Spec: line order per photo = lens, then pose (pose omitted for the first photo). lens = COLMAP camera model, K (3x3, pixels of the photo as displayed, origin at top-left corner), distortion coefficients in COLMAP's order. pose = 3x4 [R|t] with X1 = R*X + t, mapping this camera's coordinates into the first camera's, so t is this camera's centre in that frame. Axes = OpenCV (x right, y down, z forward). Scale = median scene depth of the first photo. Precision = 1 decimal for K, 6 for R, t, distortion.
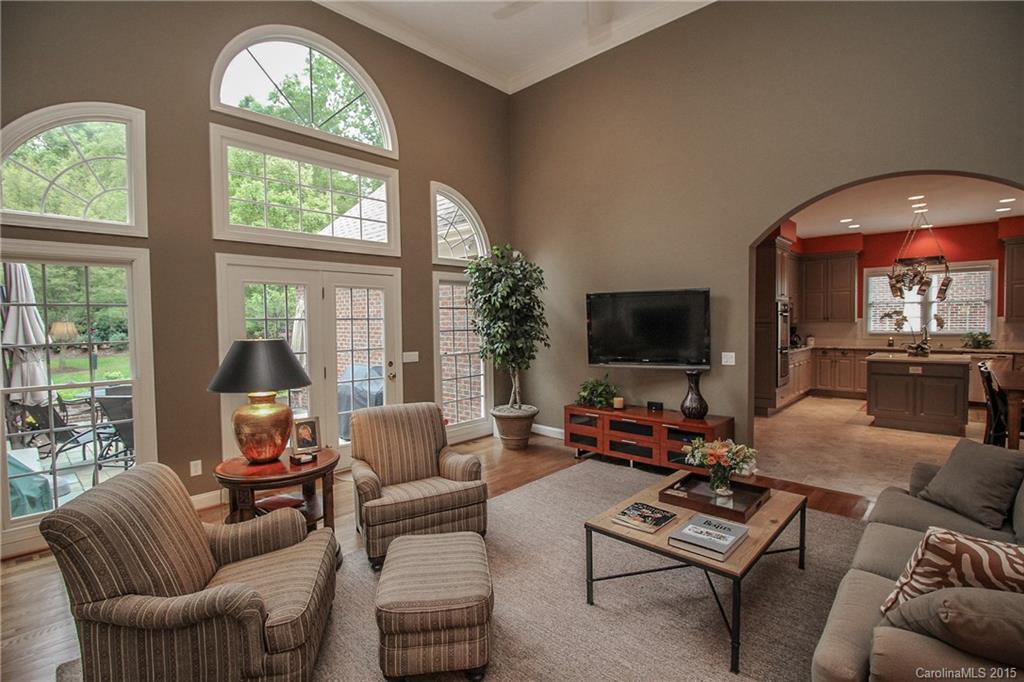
lens RADIAL K [[478.0, 0, 512.9], [0, 478.0, 338.3], [0, 0, 1]] dist [-0.003367, -0.009963]
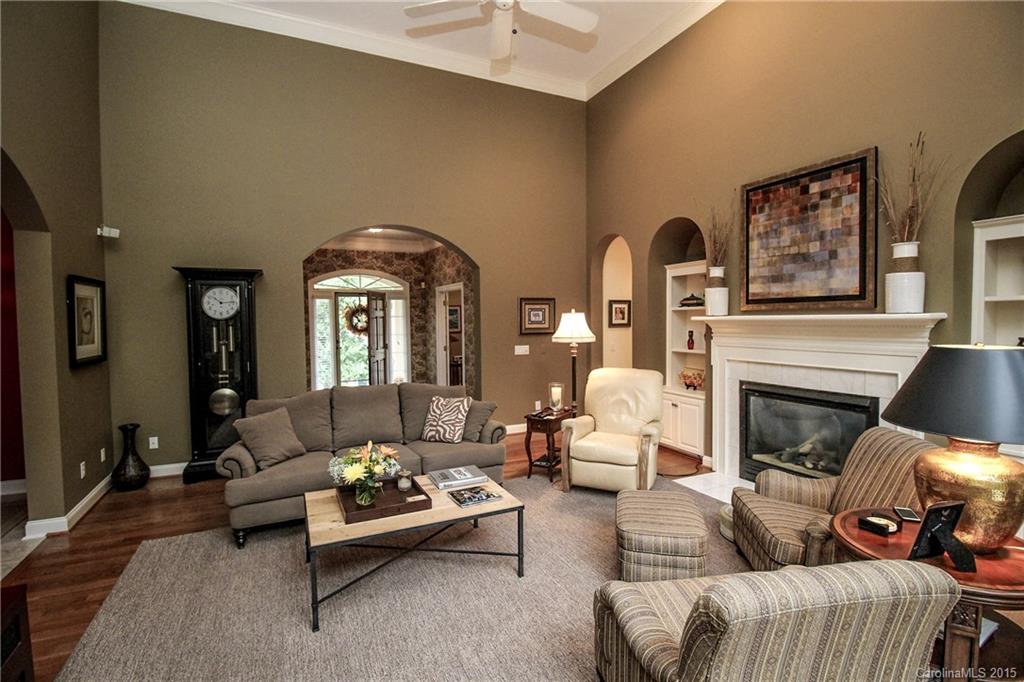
lens RADIAL K [[478.0, 0, 513.8], [0, 478.0, 340.3], [0, 0, 1]] dist [-0.003367, -0.009963]
pose [[-0.931257, 0.007735, 0.364280, -0.151123], [0.036678, 0.996686, 0.072603, -0.049120], [-0.362511, 0.080973, -0.928455, 1.286790]]
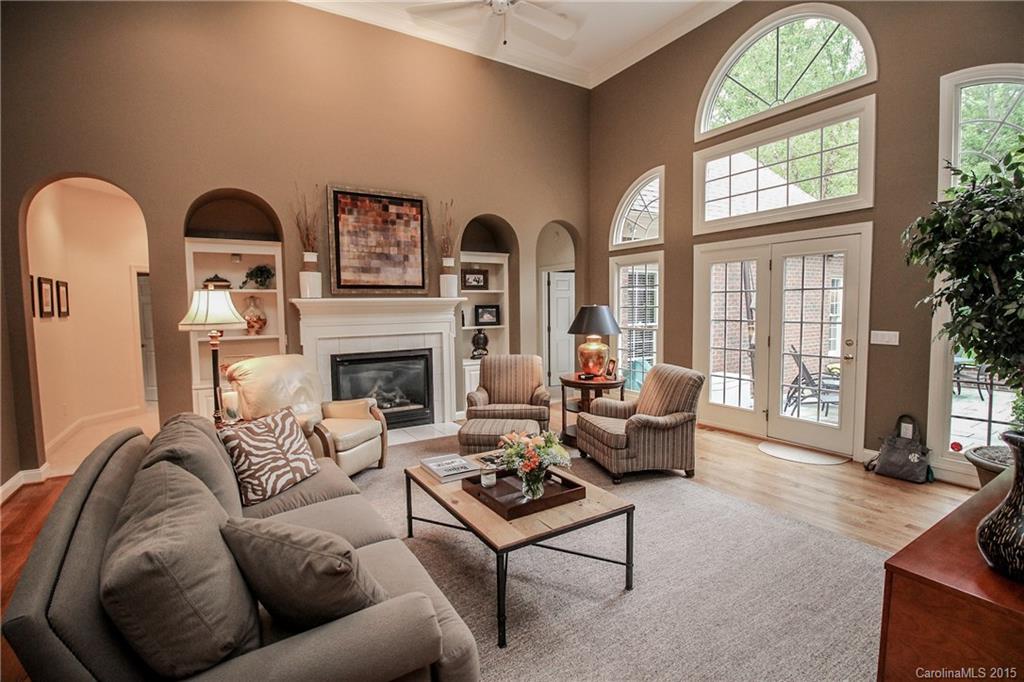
lens RADIAL K [[478.0, 0, 511.7], [0, 478.0, 340.5], [0, 0, 1]] dist [-0.003367, -0.009963]
pose [[-0.259458, 0.090546, -0.961500, 0.902672], [-0.017259, 0.995001, 0.098359, -0.028011], [0.965600, 0.042115, -0.256598, 0.851479]]
